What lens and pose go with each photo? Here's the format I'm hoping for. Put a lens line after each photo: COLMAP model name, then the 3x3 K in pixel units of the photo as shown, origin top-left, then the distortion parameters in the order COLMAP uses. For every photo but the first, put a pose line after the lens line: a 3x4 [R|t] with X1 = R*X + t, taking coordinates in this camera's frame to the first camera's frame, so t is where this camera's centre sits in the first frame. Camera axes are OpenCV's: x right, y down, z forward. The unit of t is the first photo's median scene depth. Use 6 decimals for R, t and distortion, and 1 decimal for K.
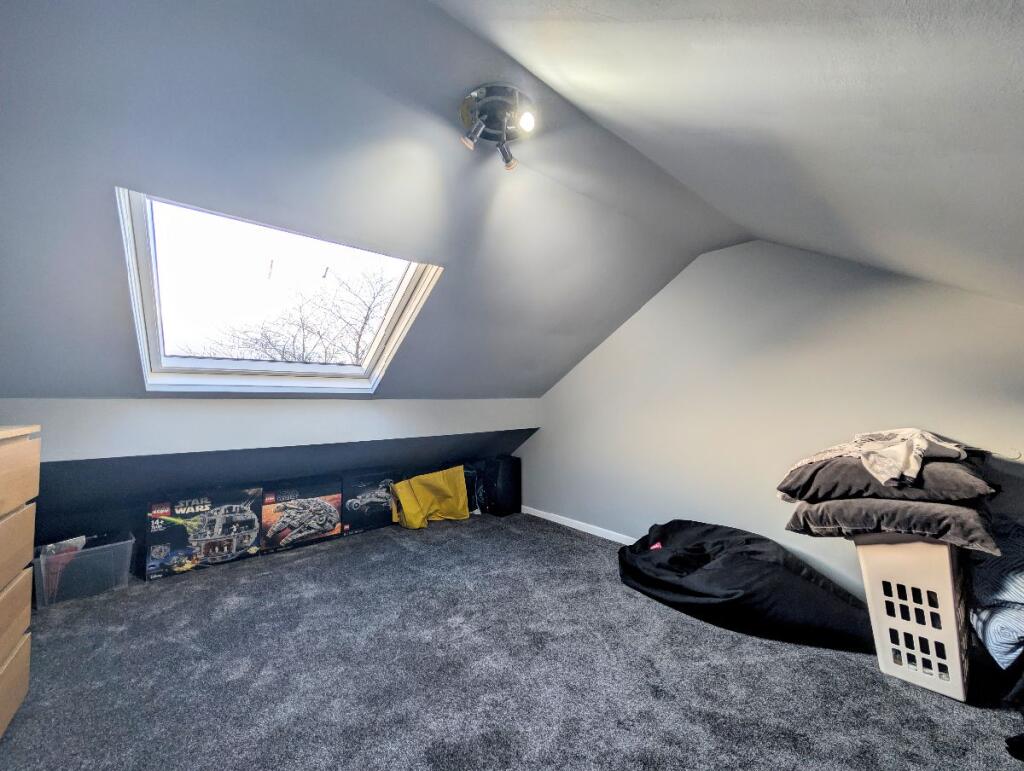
lens RADIAL K [[385.0, 0, 517.4], [0, 385.0, 374.7], [0, 0, 1]] dist [-0.005140, 0.001222]
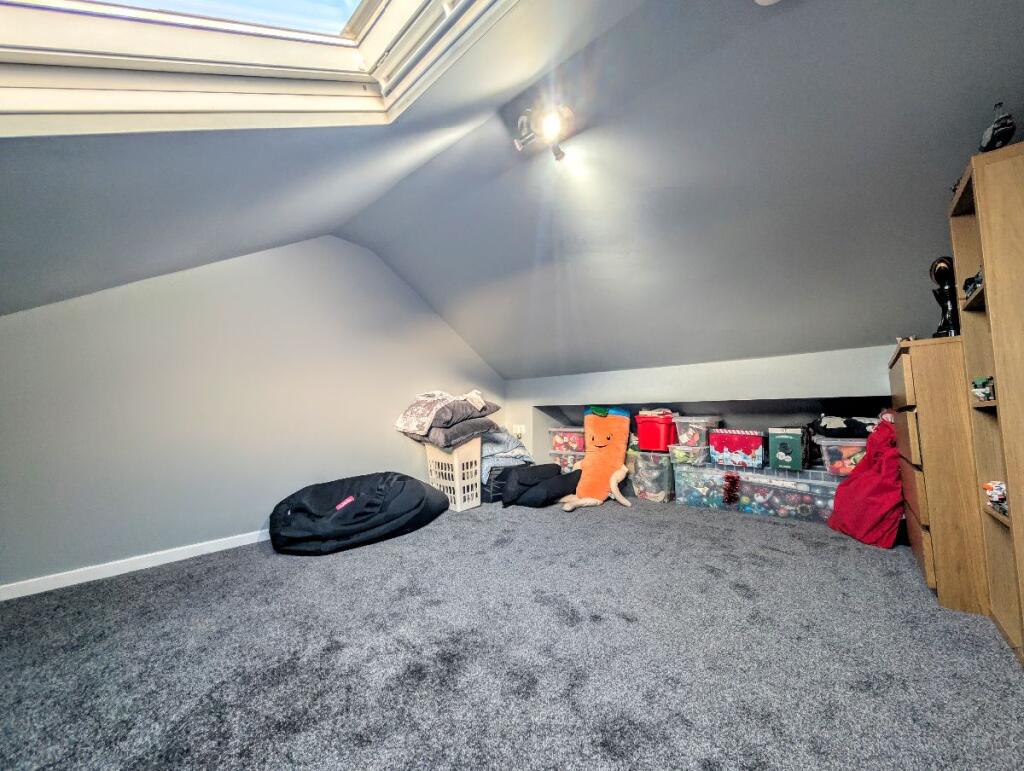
lens RADIAL K [[385.0, 0, 517.0], [0, 385.0, 391.9], [0, 0, 1]] dist [-0.005140, 0.001222]
pose [[-0.156363, 0.064012, 0.985623, -0.895509], [-0.044245, 0.996442, -0.071734, 0.264468], [-0.986708, -0.054825, -0.152974, 0.906076]]
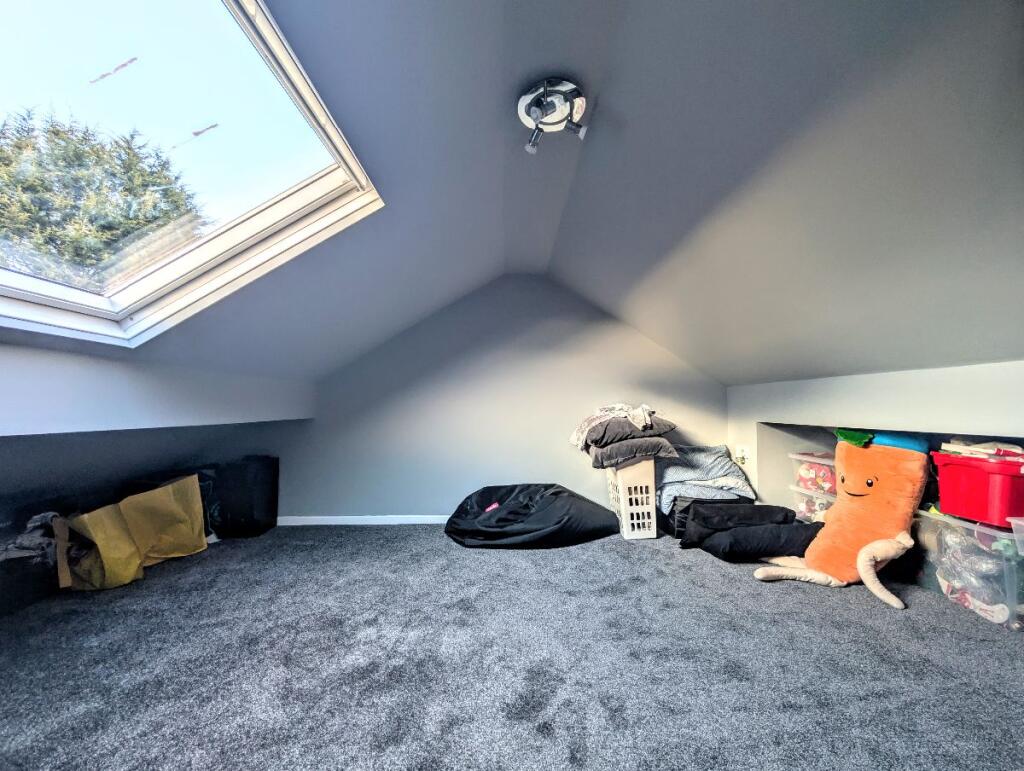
lens RADIAL K [[385.0, 0, 515.9], [0, 385.0, 382.0], [0, 0, 1]] dist [-0.005140, 0.001222]
pose [[0.617318, 0.061652, 0.784294, -0.675437], [-0.057106, 0.997806, -0.033488, 0.126923], [-0.784638, -0.024116, 0.619484, 0.280325]]
